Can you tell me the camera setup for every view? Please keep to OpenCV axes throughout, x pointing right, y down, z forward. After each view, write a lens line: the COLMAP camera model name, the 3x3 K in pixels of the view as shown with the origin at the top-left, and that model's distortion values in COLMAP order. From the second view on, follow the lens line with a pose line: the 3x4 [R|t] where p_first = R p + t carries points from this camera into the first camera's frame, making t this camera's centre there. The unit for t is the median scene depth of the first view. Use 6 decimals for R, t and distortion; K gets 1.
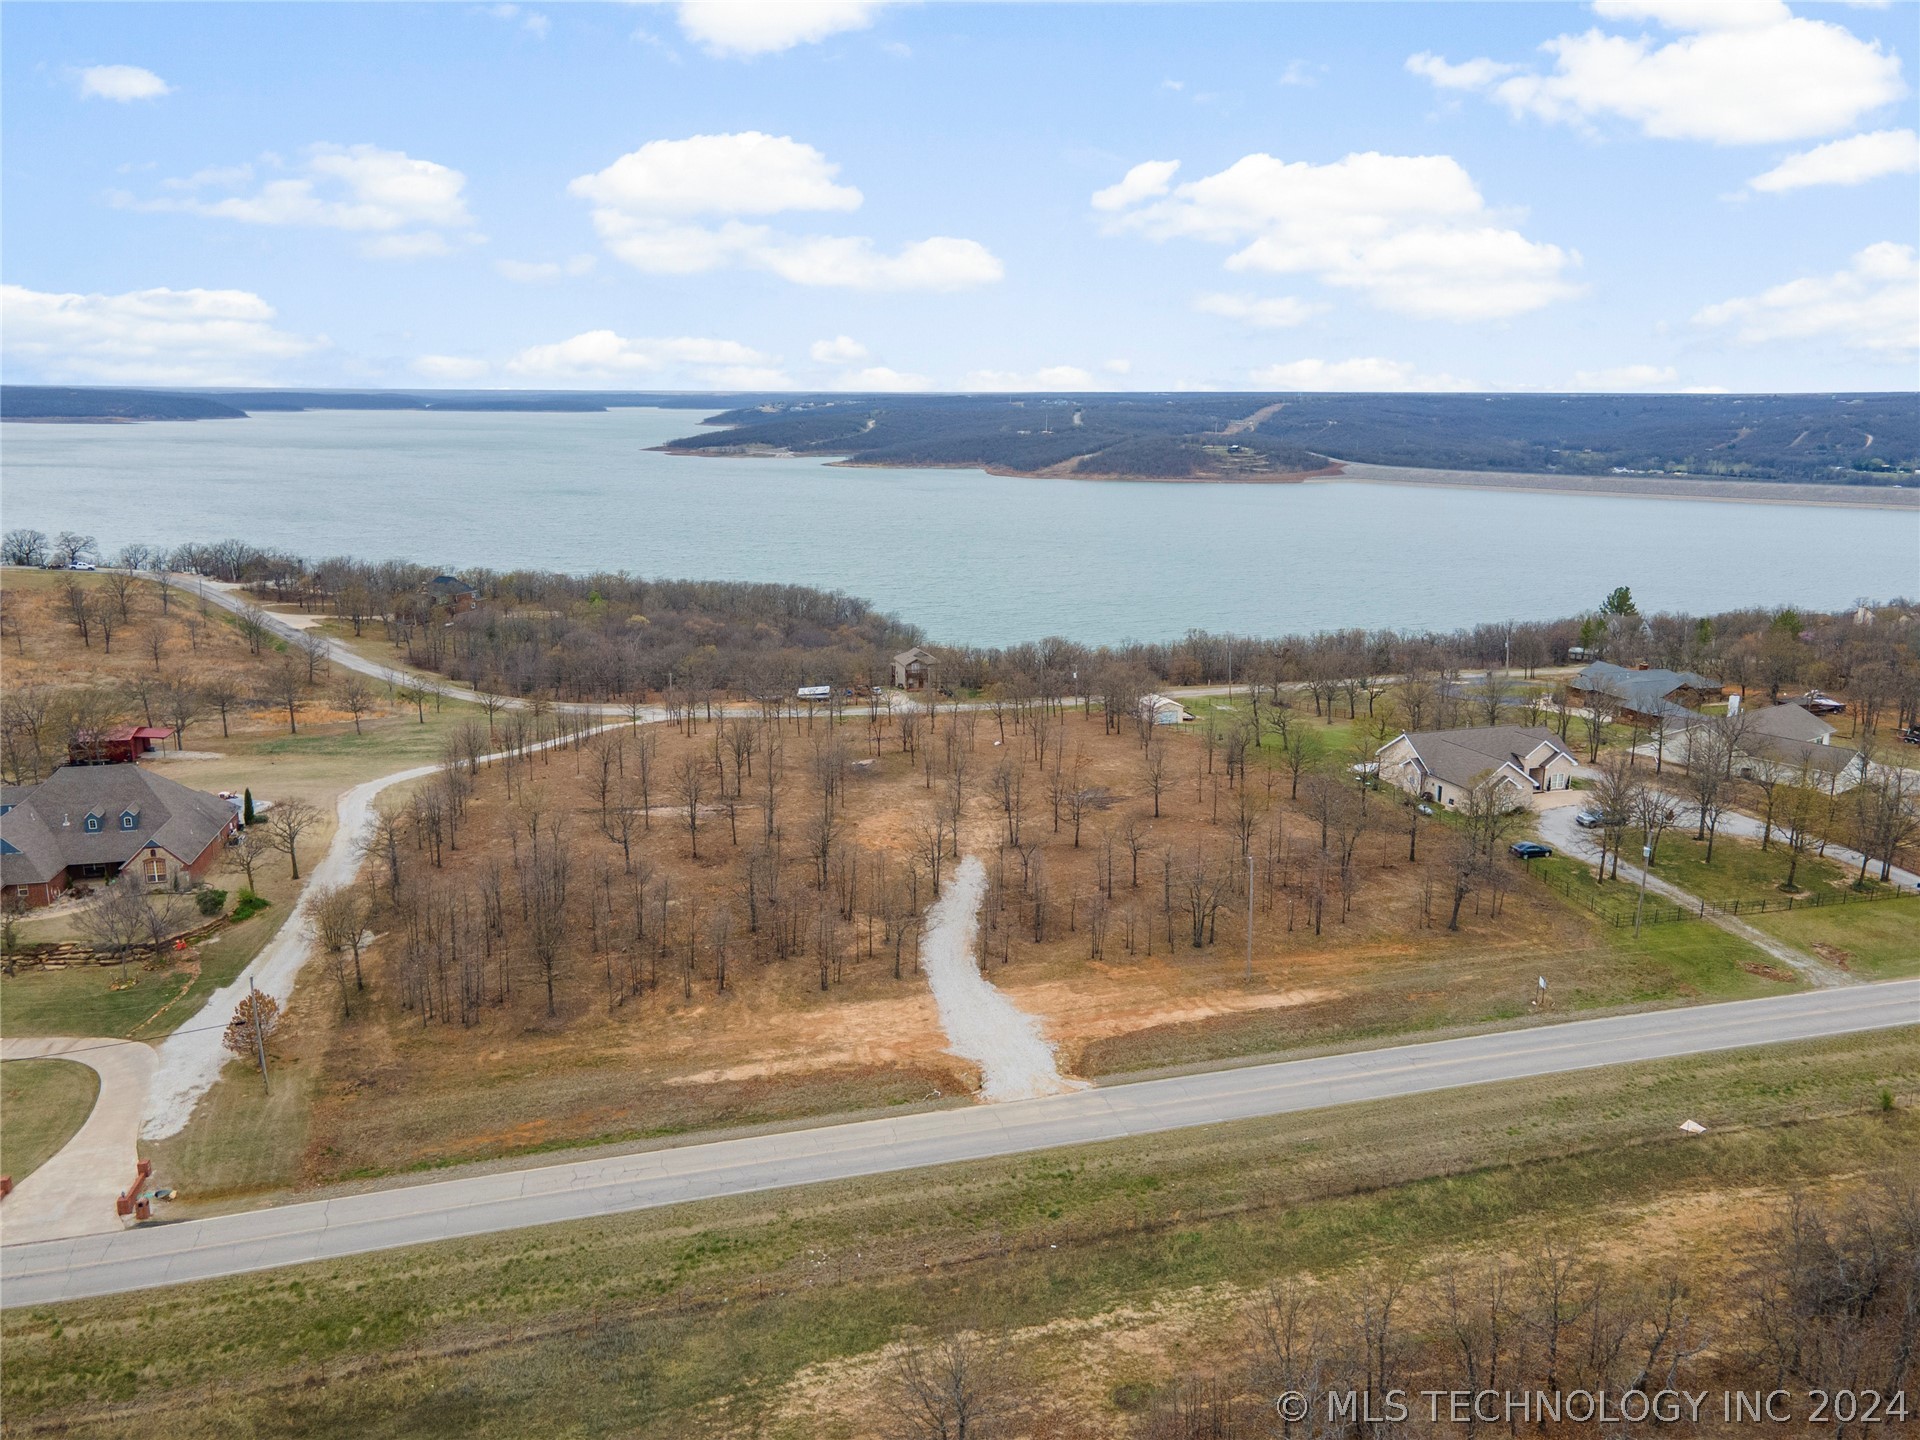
lens RADIAL K [[1429.9, 0, 964.9], [0, 1429.9, 748.3], [0, 0, 1]] dist [0.004911, 0.076582]
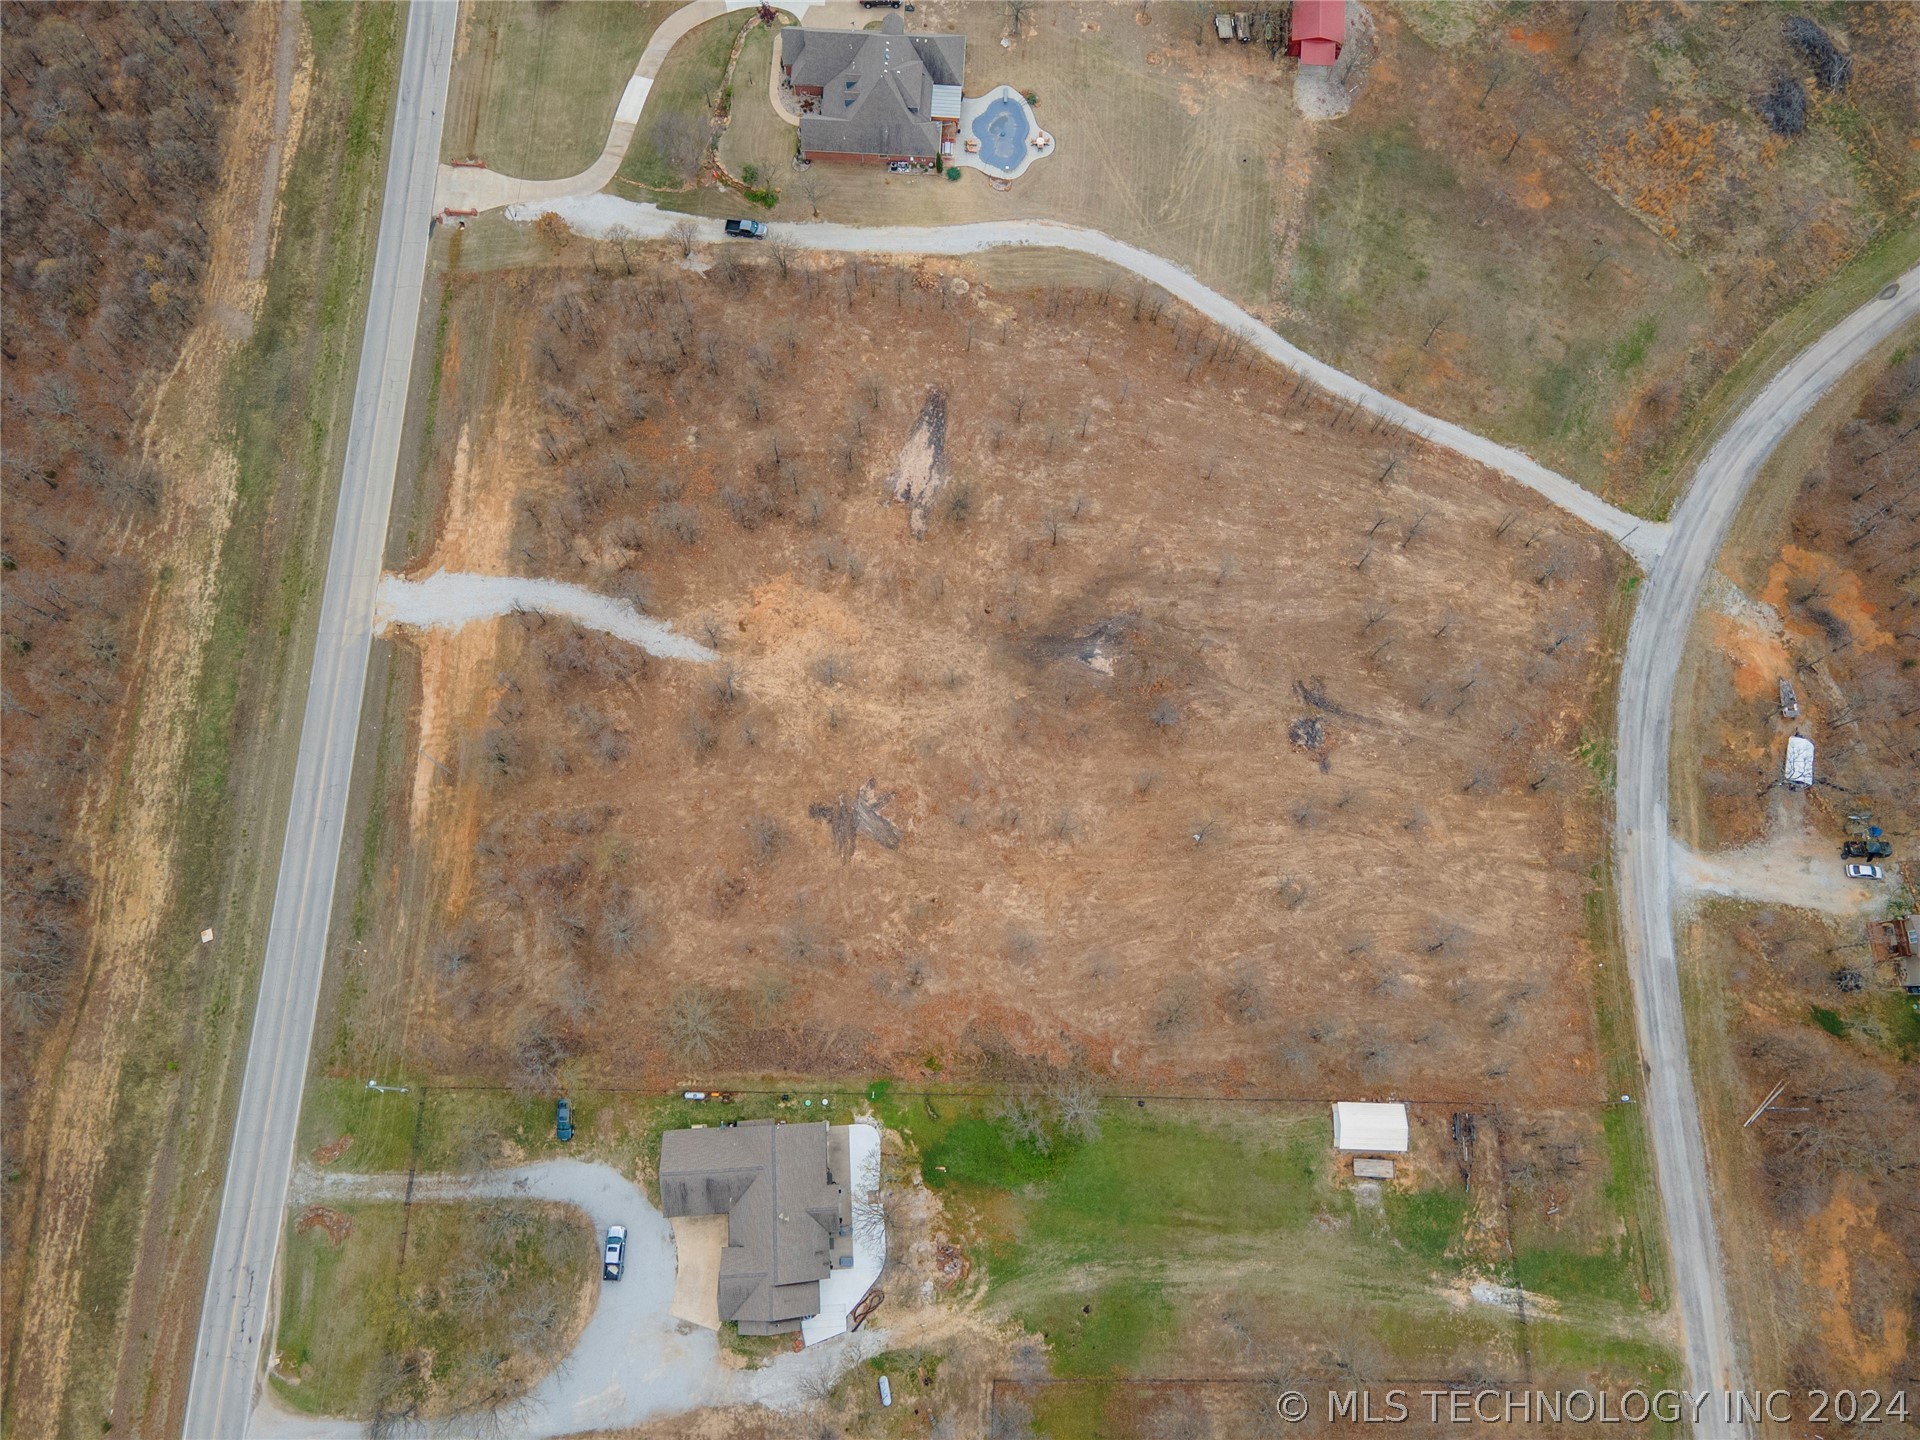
lens RADIAL K [[1380.2, 0, 946.3], [0, 1380.2, 692.5], [0, 0, 1]] dist [0.014158, 0.043575]
pose [[-0.282591, 0.918272, -0.277344, 0.428644], [-0.237347, 0.213203, 0.947740, -1.530803], [0.929413, 0.333649, 0.157700, 1.404643]]
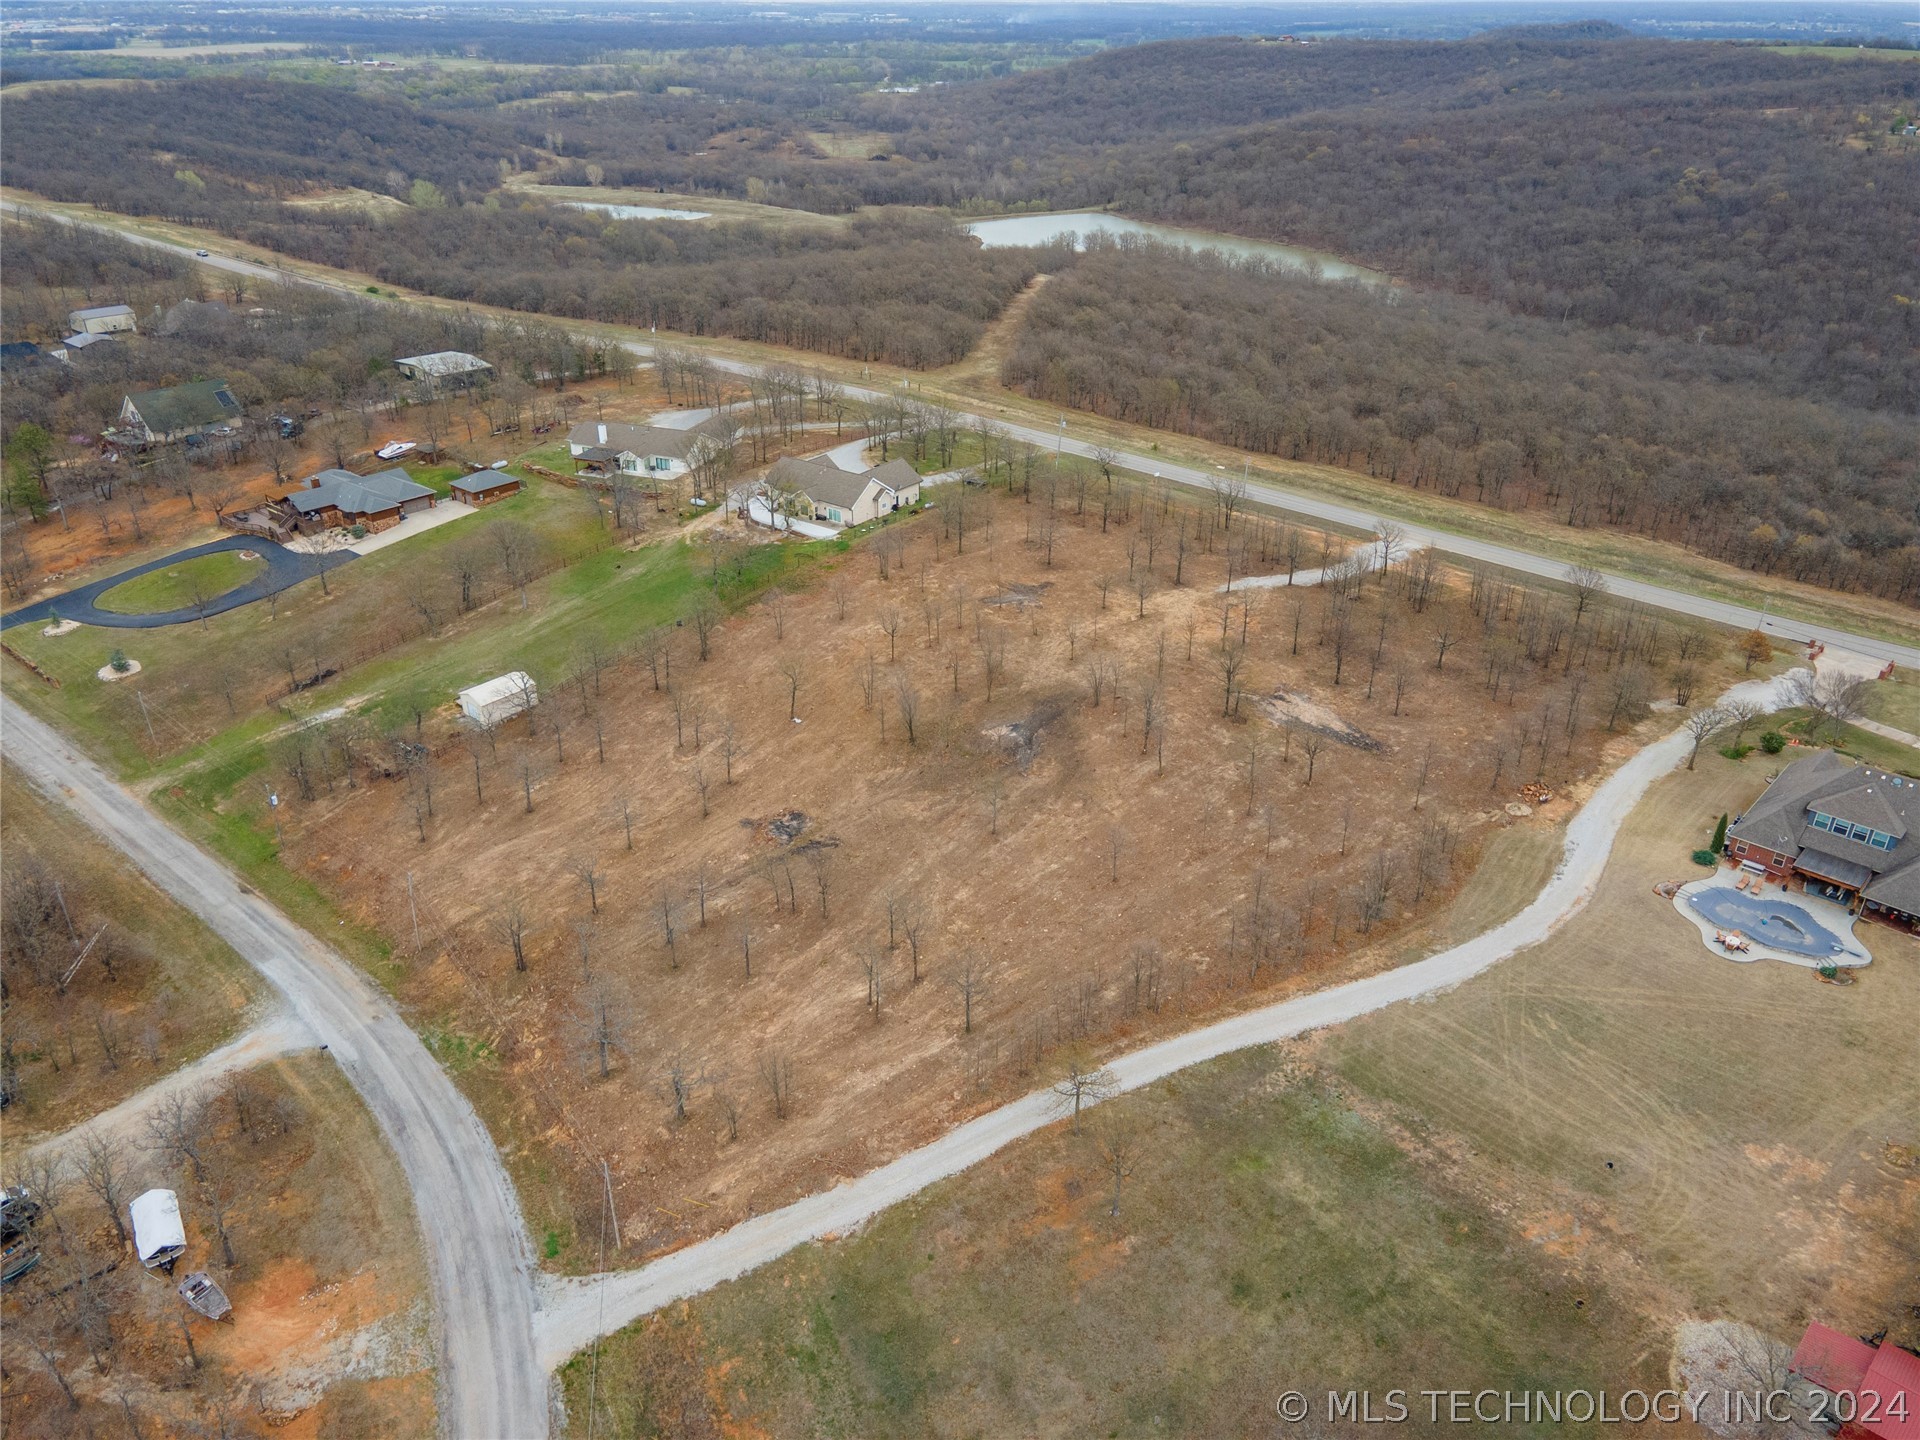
lens RADIAL K [[1392.1, 0, 969.2], [0, 1392.1, 730.4], [0, 0, 1]] dist [0.007017, 0.071717]
pose [[-0.560615, -0.397548, 0.726407, -1.234666], [0.190428, 0.791818, 0.580312, -0.891711], [-0.805884, 0.463659, -0.368200, 2.435534]]
